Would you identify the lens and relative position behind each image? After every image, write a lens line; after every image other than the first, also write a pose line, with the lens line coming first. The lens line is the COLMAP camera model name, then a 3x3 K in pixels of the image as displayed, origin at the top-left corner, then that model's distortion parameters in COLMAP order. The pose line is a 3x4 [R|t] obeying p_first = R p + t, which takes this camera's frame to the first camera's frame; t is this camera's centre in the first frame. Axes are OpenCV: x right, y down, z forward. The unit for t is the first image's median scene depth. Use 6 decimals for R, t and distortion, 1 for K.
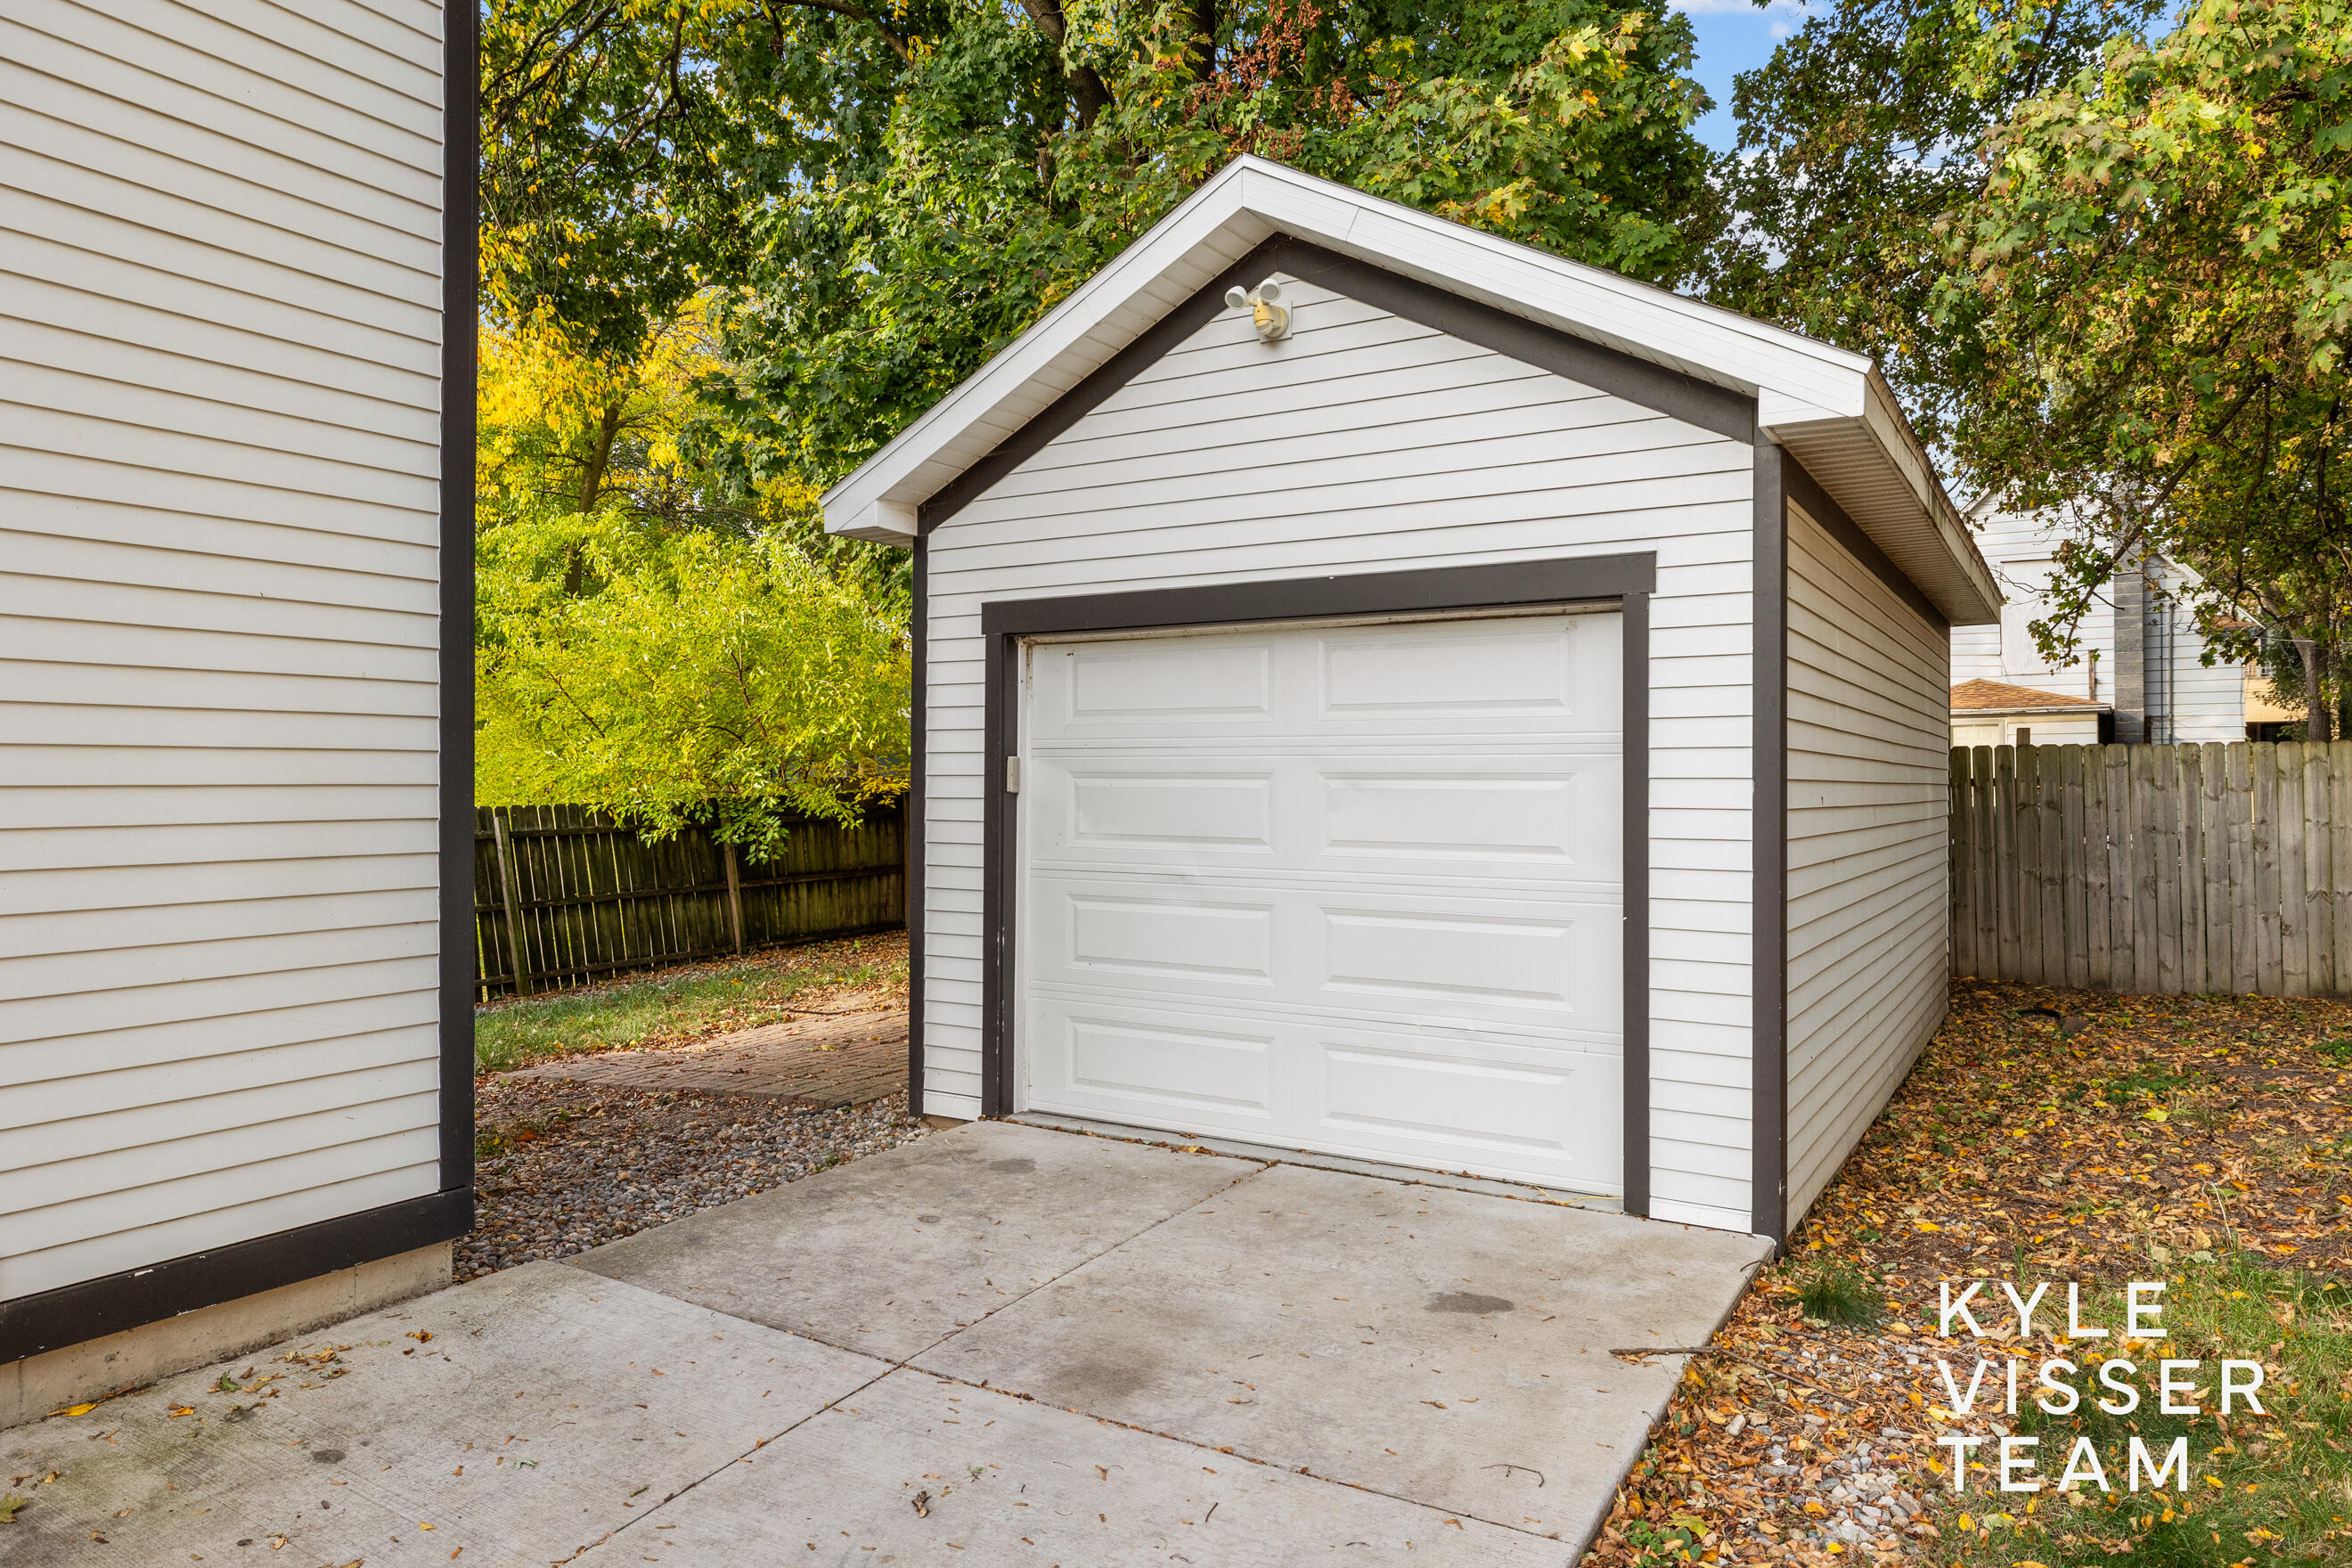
lens RADIAL K [[1505.1, 0, 1176.0], [0, 1505.1, 784.0], [0, 0, 1]] dist [0.005010, 0.001601]
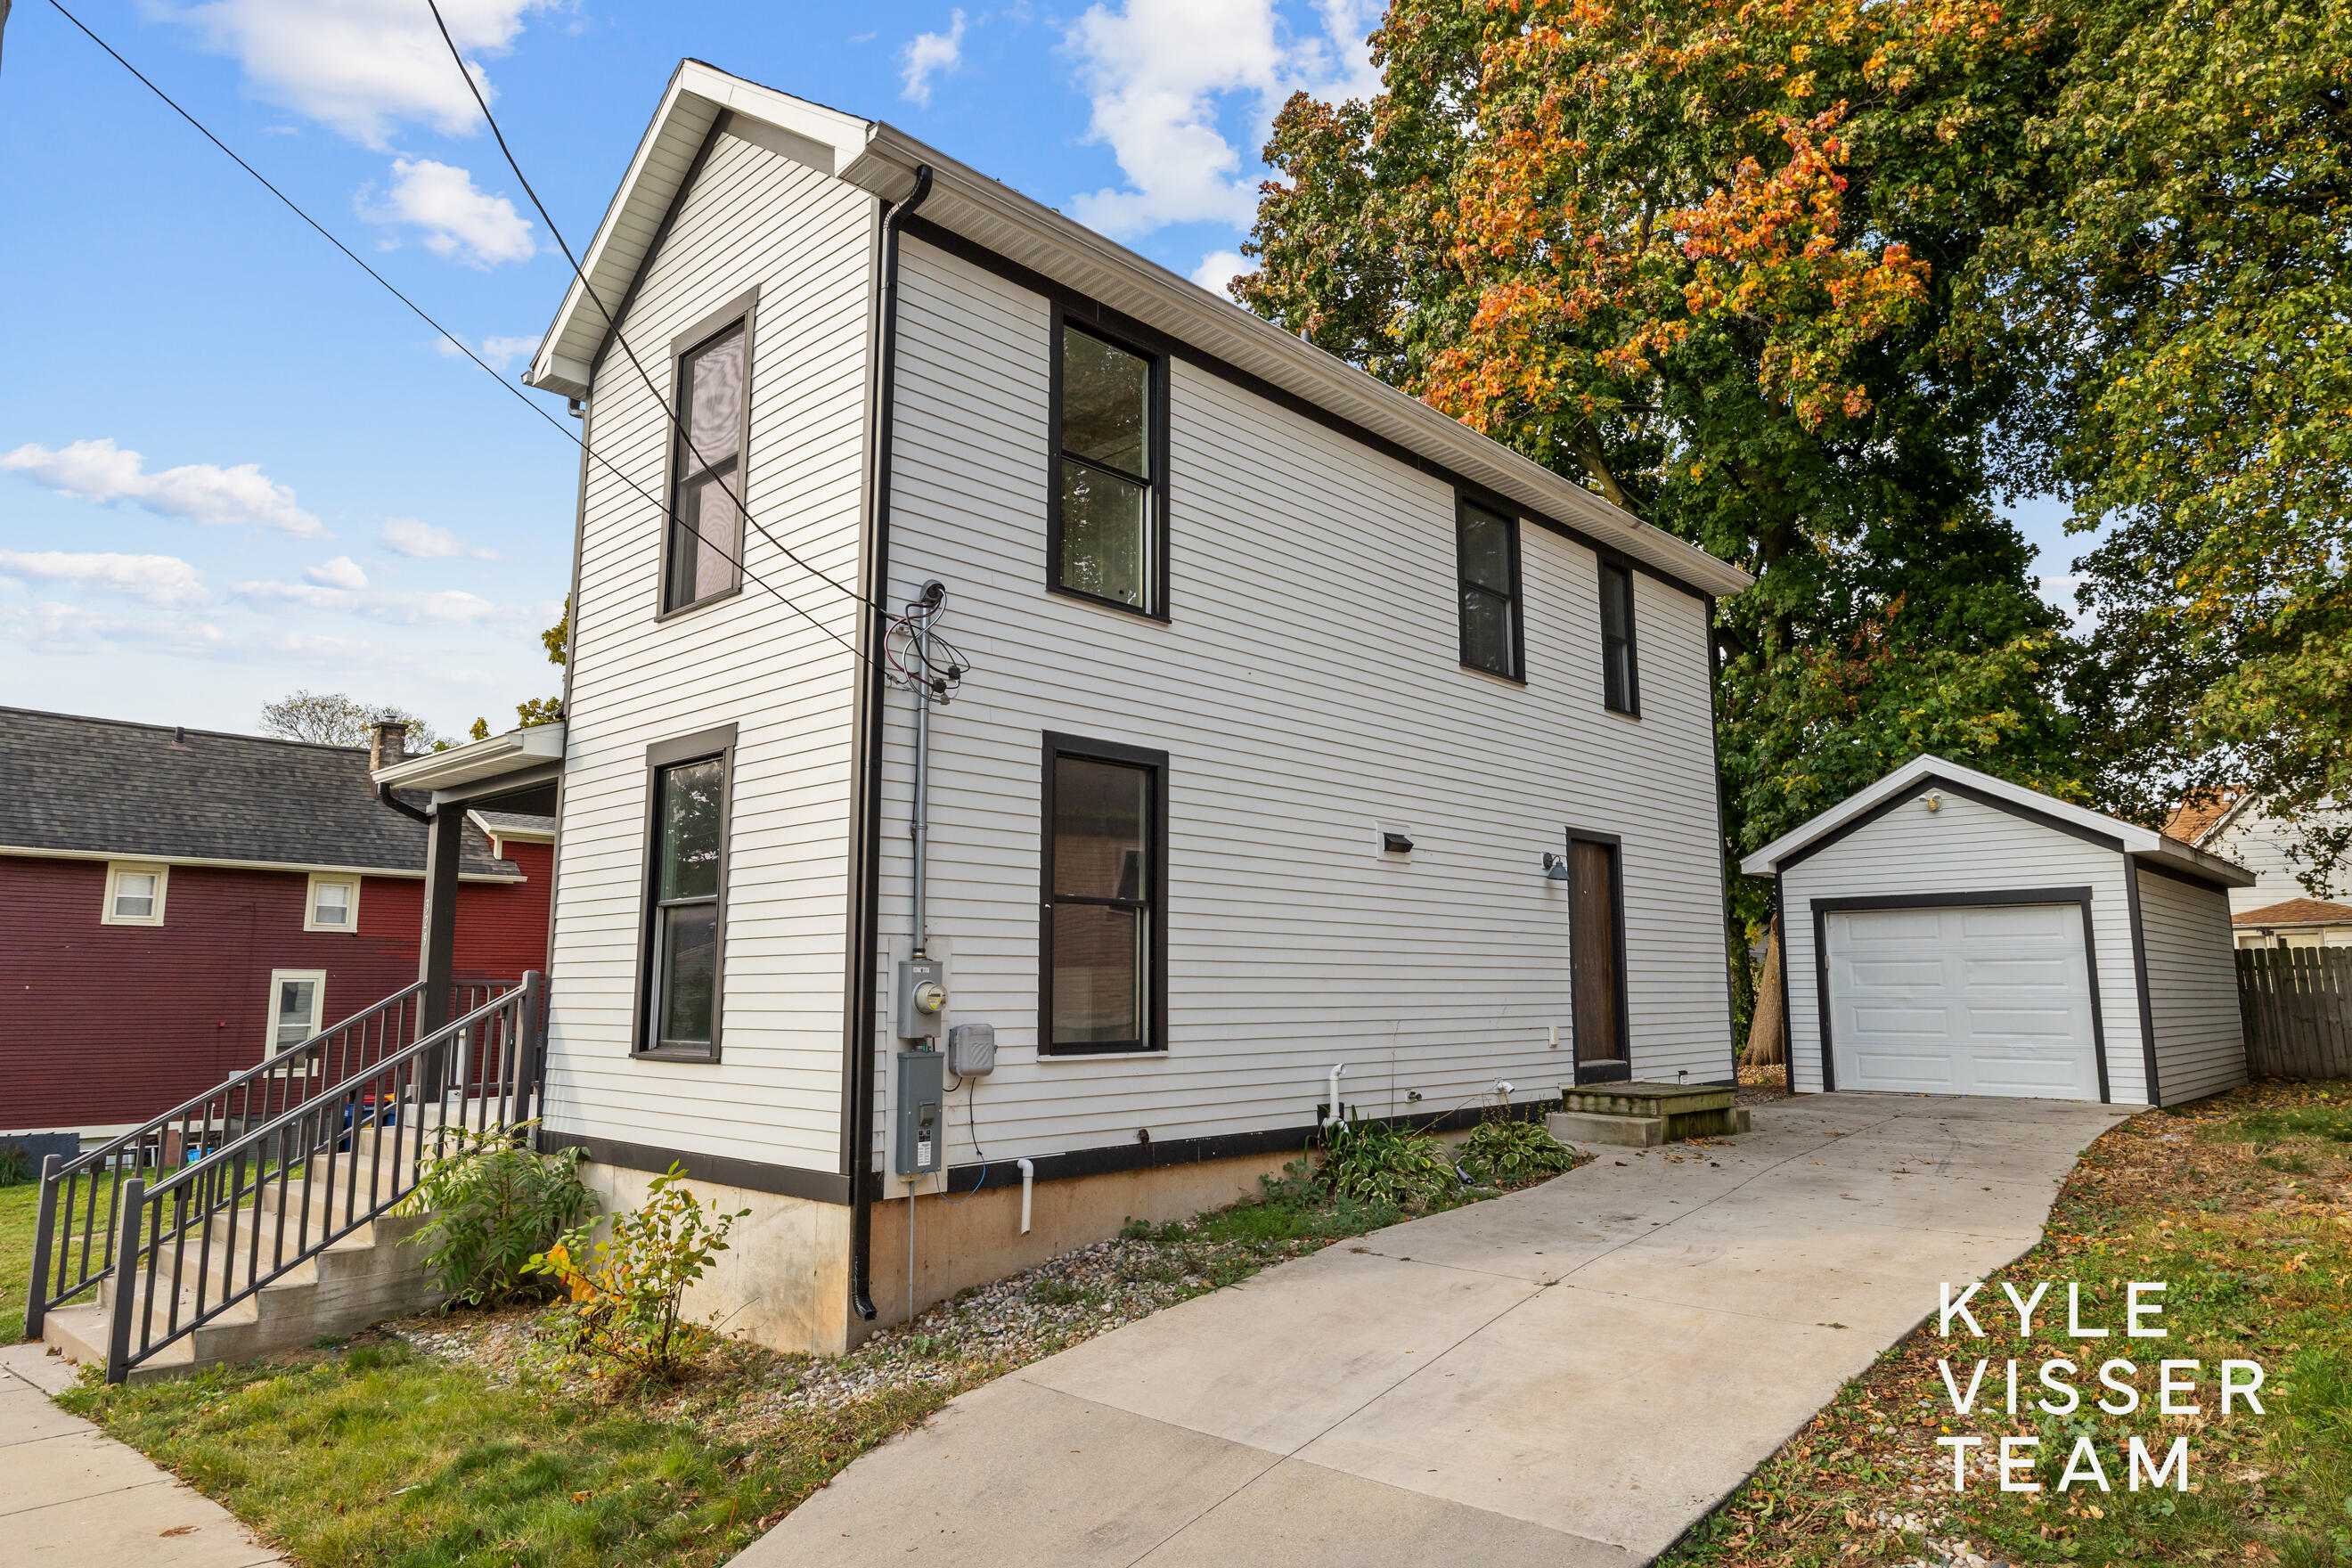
lens RADIAL K [[1417.8, 0, 1176.0], [0, 1417.8, 784.0], [0, 0, 1]] dist [-0.001604, 0.000182]
pose [[0.978369, -0.034787, -0.203920, -0.735548], [0.004207, 0.988901, -0.148516, 0.050770], [0.206823, 0.144446, 0.967657, -1.788344]]
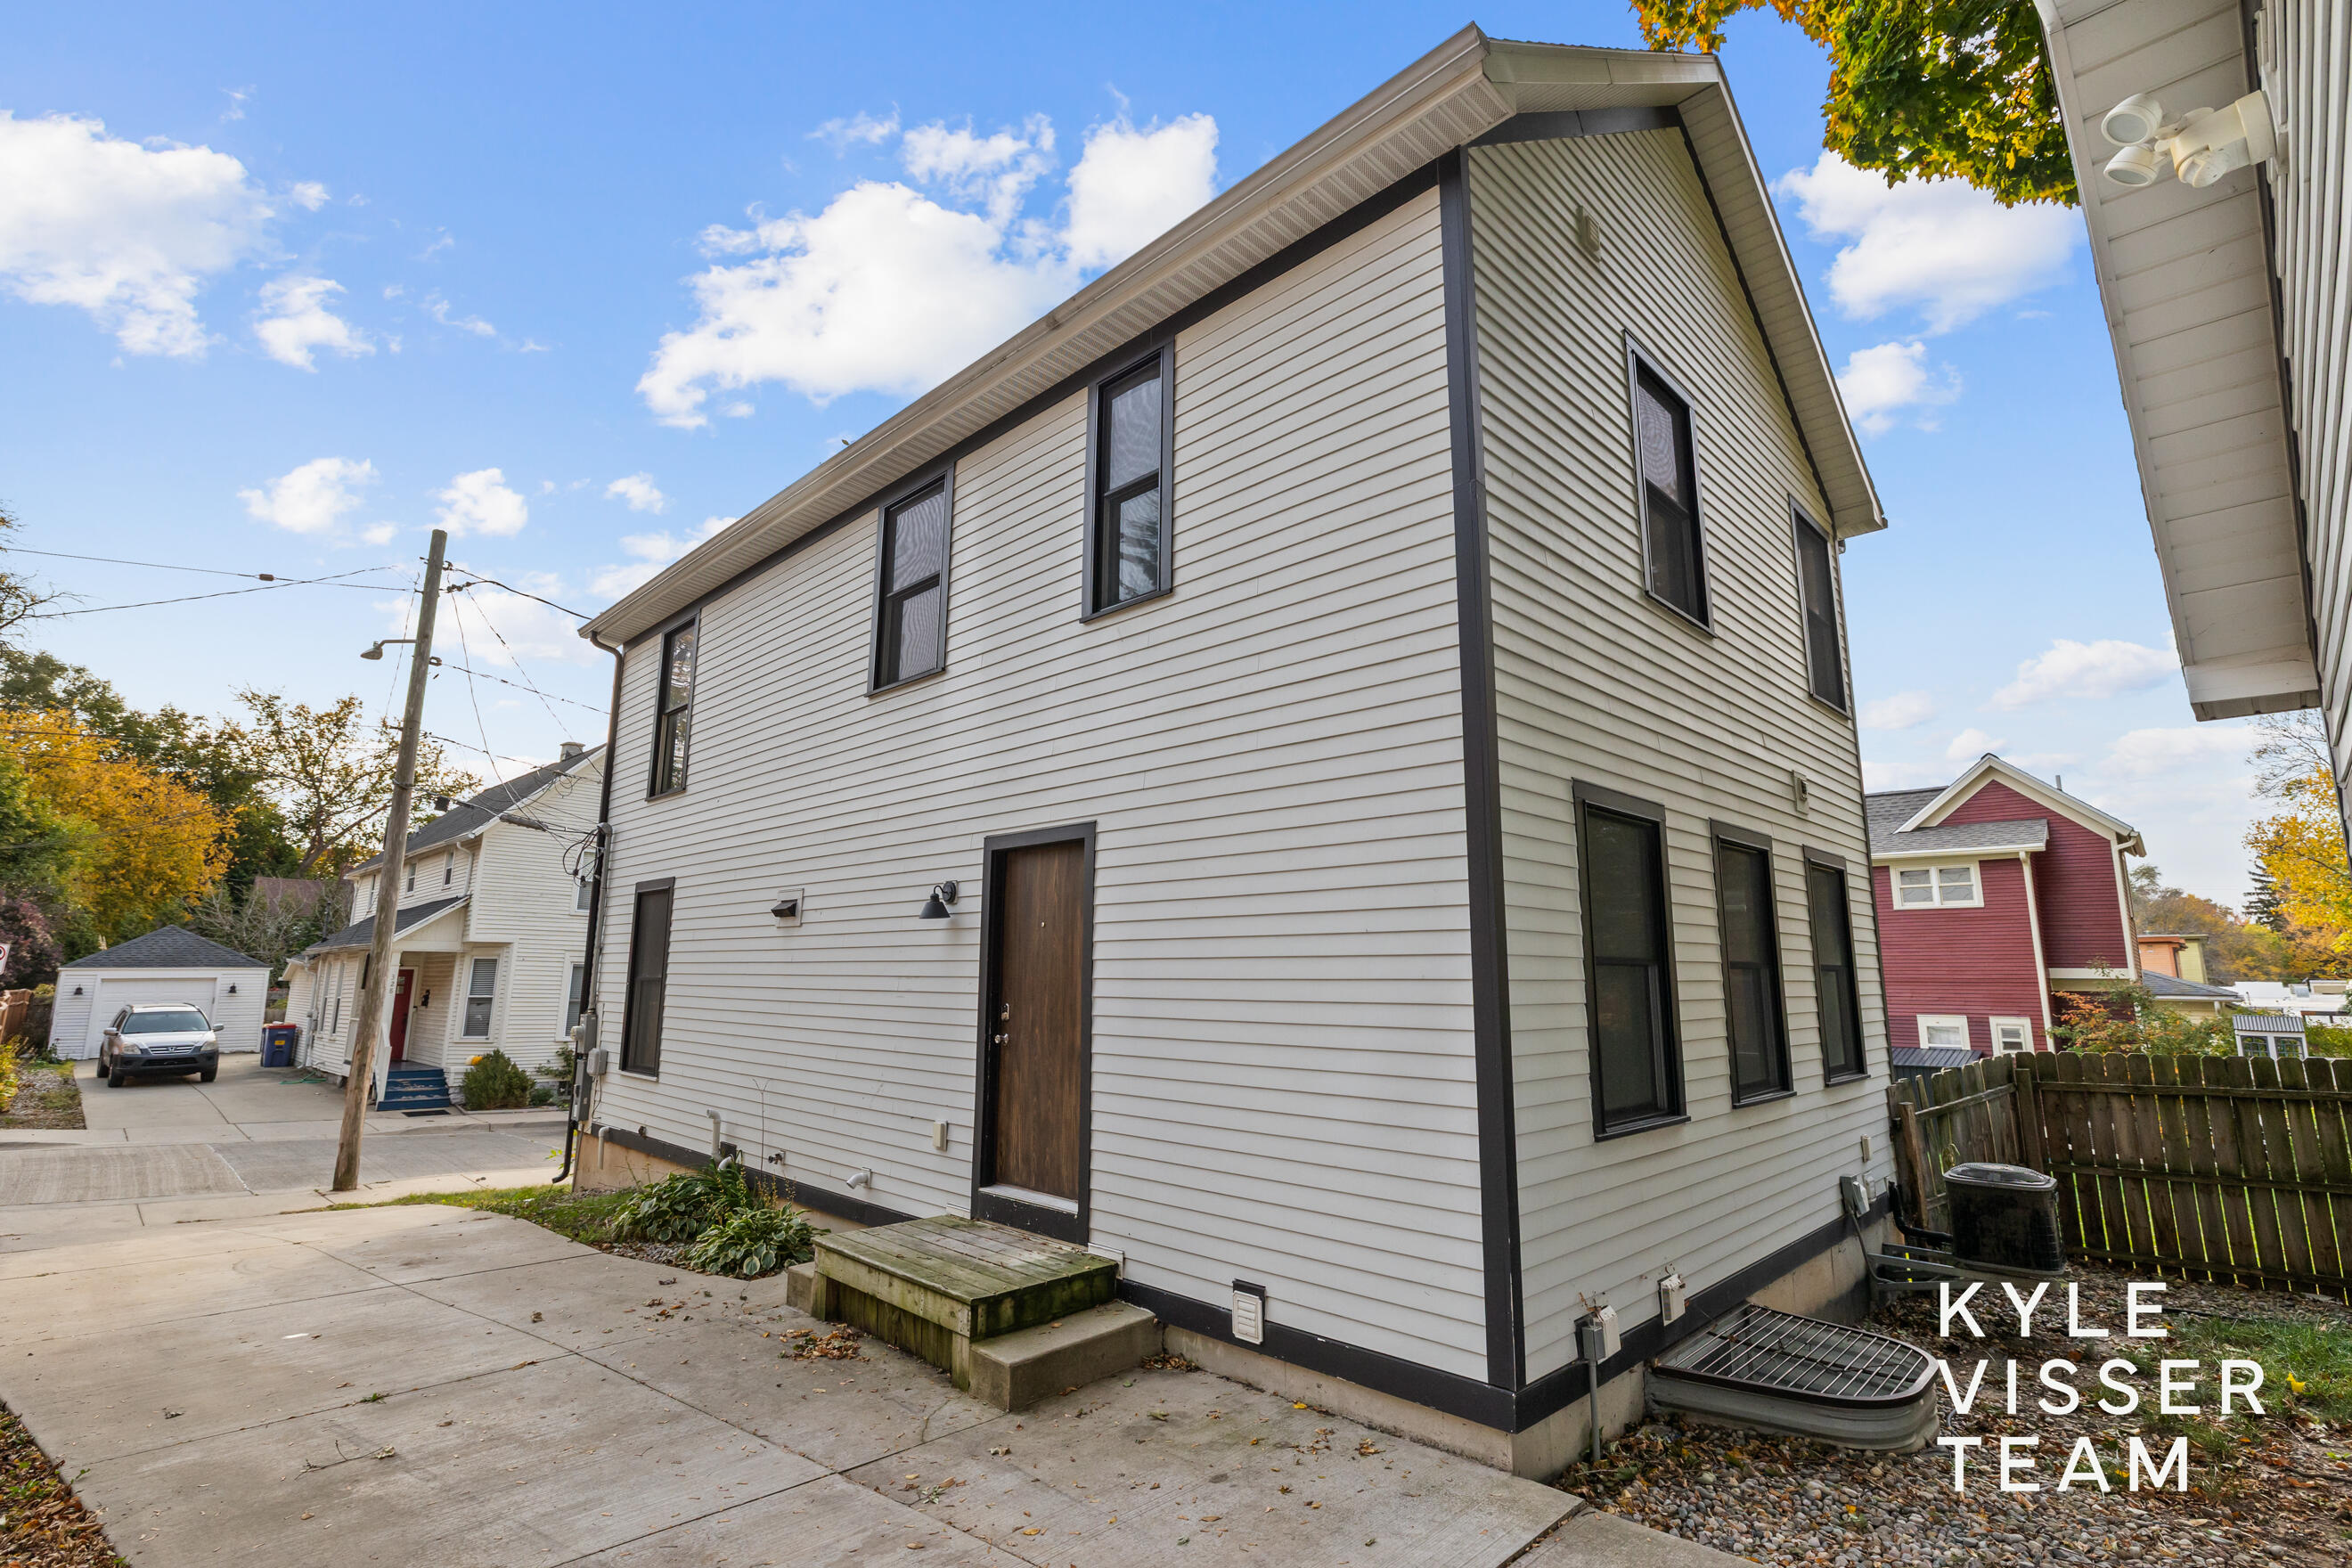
lens RADIAL K [[1098.7, 0, 1176.0], [0, 1098.7, 784.0], [0, 0, 1]] dist [-0.003500, 0.000087]
pose [[-0.233776, -0.172170, -0.956925, 0.503718], [-0.009291, 0.984548, -0.174870, -0.058743], [0.972246, -0.031989, -0.231763, 0.894925]]
